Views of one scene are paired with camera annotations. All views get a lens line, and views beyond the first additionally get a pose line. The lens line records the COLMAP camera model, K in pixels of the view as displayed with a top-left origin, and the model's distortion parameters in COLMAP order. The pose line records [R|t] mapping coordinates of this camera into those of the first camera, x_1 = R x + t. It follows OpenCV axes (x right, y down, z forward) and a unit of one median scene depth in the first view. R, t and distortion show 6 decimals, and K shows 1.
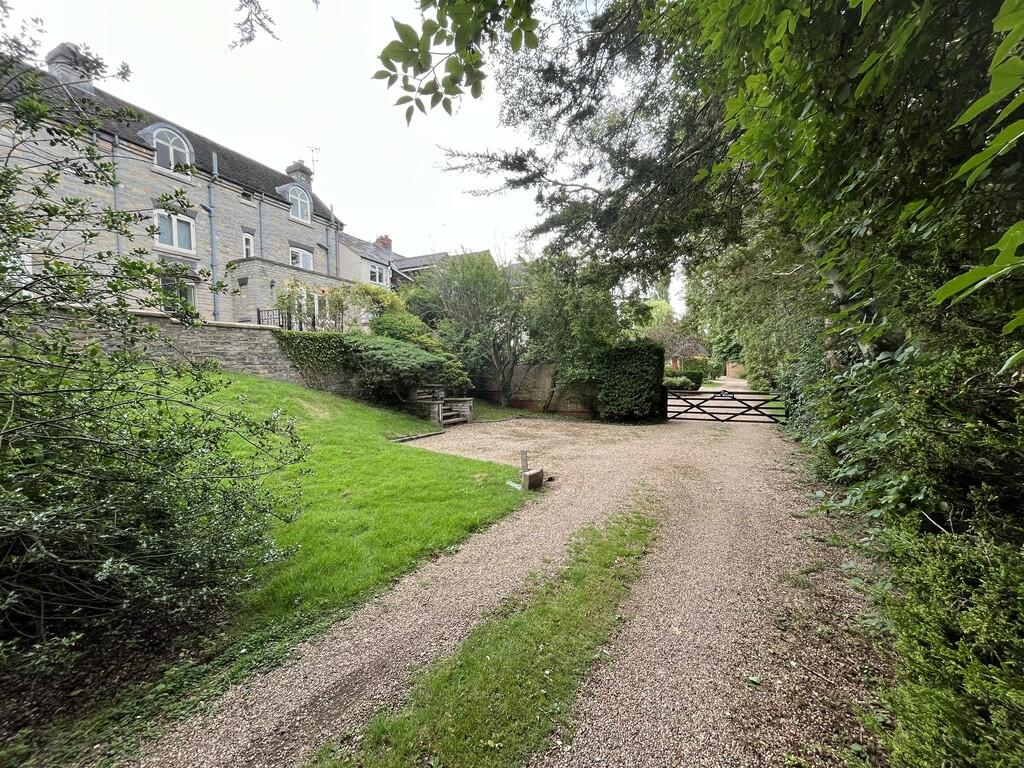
lens RADIAL K [[413.7, 0, 514.3], [0, 413.7, 380.1], [0, 0, 1]] dist [-0.002171, 0.000464]
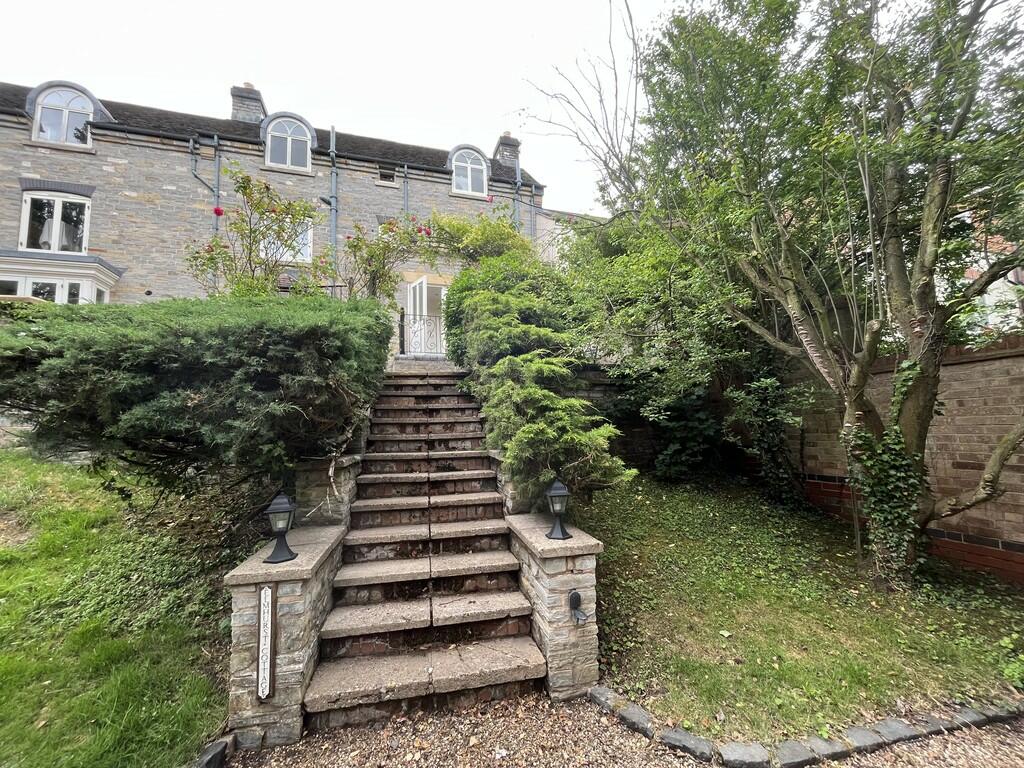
lens RADIAL K [[413.7, 0, 508.5], [0, 413.7, 384.3], [0, 0, 1]] dist [-0.002171, 0.000464]
pose [[0.660905, -0.078104, -0.746395, 0.010802], [-0.001098, 0.994468, -0.105036, -0.005164], [0.750469, 0.070238, 0.657163, 0.862116]]
